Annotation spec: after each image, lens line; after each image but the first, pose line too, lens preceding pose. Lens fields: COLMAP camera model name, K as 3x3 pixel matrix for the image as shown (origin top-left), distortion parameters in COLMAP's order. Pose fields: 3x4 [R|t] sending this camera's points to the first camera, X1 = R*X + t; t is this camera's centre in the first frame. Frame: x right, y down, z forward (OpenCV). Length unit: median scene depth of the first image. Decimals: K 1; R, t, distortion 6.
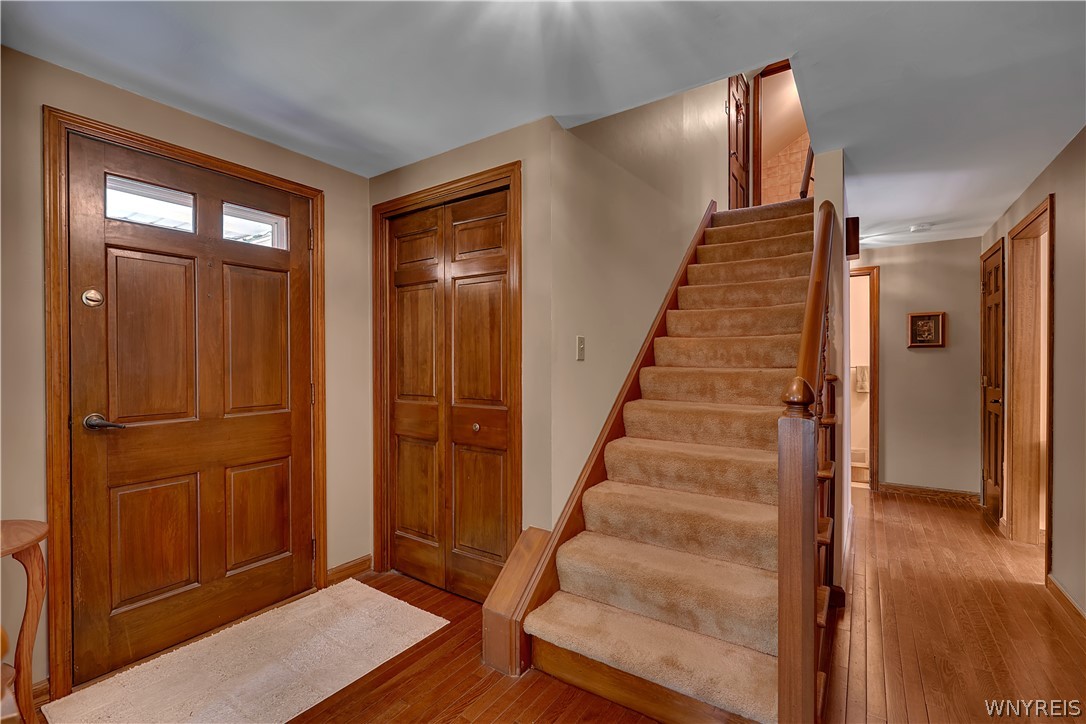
lens RADIAL K [[476.9, 0, 543.6], [0, 476.9, 363.1], [0, 0, 1]] dist [-0.003914, 0.000829]
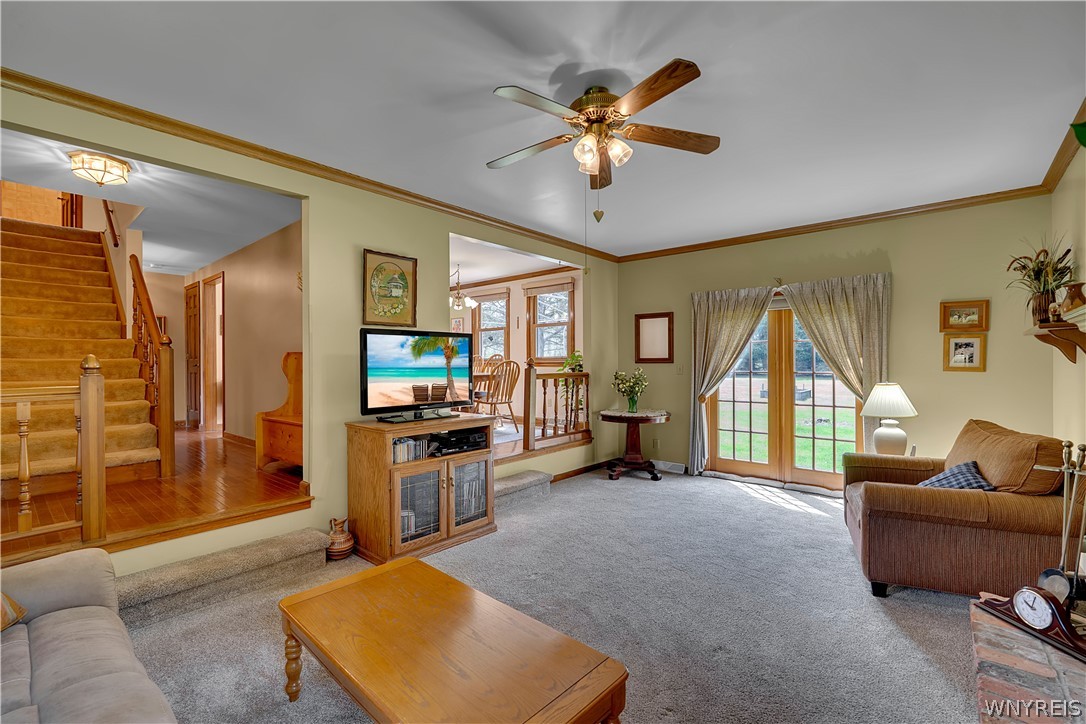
lens RADIAL K [[476.9, 0, 543.6], [0, 476.9, 363.1], [0, 0, 1]] dist [-0.003914, 0.000829]
pose [[0.118461, -0.001407, 0.992958, -0.863498], [0.011164, 0.999938, 0.000085, 0.094712], [-0.992896, 0.011075, 0.118469, -0.678178]]
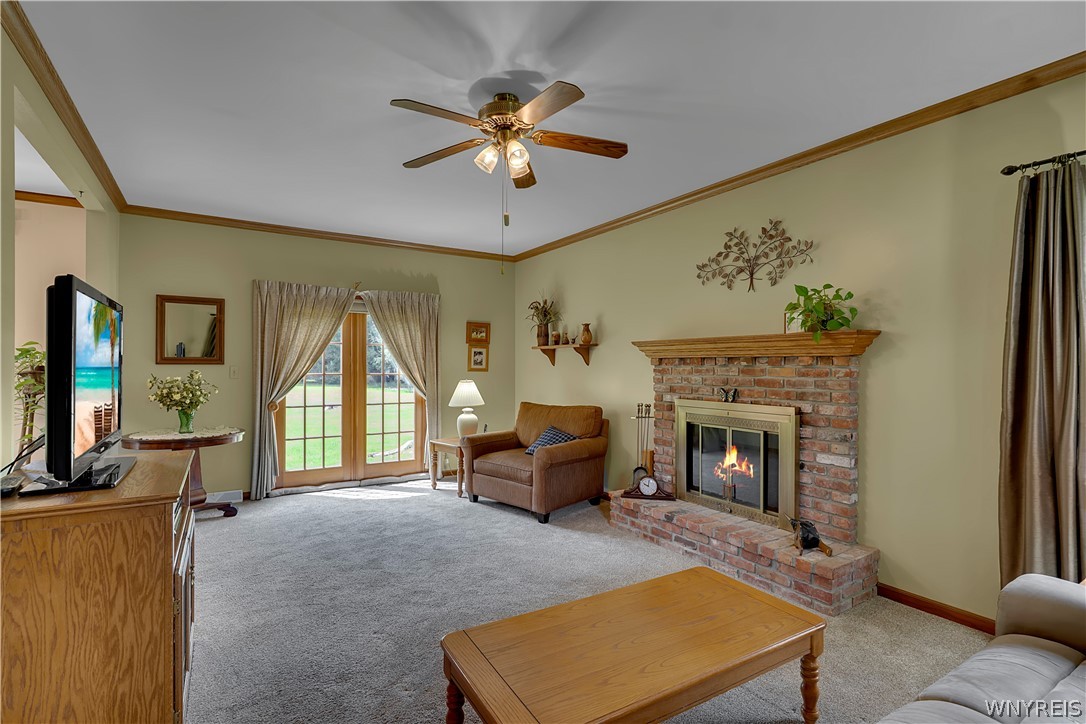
lens RADIAL K [[512.8, 0, 543.0], [0, 512.8, 362.0], [0, 0, 1]] dist [-0.001978, 0.000476]
pose [[-0.916711, 0.001056, 0.399549, -0.485156], [0.000329, 0.999998, -0.001890, 0.096570], [-0.399550, -0.001601, -0.916710, 0.067627]]
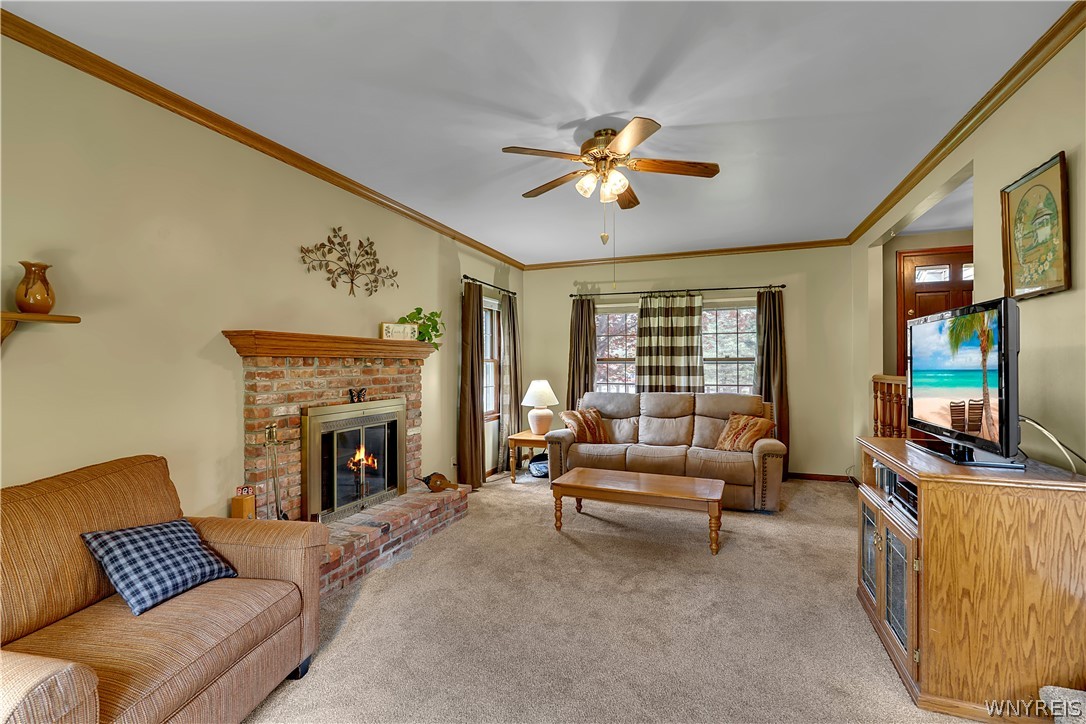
lens RADIAL K [[476.9, 0, 543.6], [0, 476.9, 363.1], [0, 0, 1]] dist [-0.003914, 0.000829]
pose [[0.223843, 0.000850, -0.974625, 0.749182], [-0.002070, 0.999998, 0.000396, 0.094233], [0.974623, 0.001929, 0.223844, -0.988969]]
